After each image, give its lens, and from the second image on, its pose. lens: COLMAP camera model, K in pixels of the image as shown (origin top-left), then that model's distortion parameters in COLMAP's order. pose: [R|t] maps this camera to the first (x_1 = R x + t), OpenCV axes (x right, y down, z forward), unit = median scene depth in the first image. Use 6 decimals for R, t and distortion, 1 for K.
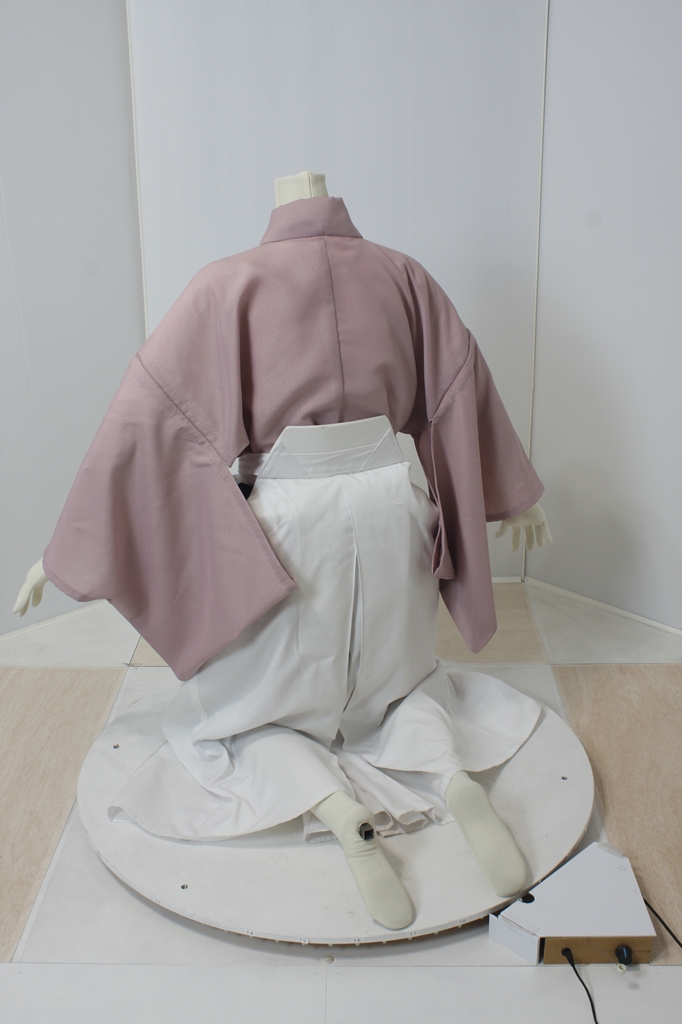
lens RADIAL K [[1120.6, 0, 323.3], [0, 1120.6, 511.6], [0, 0, 1]] dist [-0.007743, -0.006559]
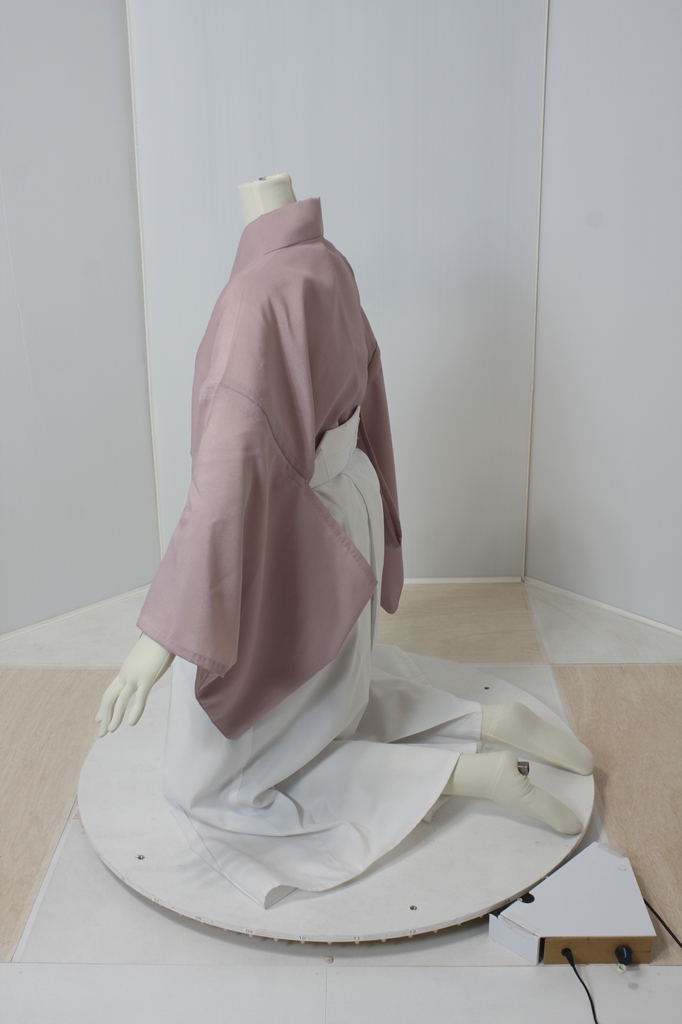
lens RADIAL K [[1120.6, 0, 323.3], [0, 1120.6, 511.6], [0, 0, 1]] dist [-0.007743, -0.006559]
pose [[0.646034, -0.252850, 0.720213, -0.751636], [0.263757, 0.959369, 0.100222, -0.107267], [-0.716290, 0.125214, 0.686476, 0.333253]]
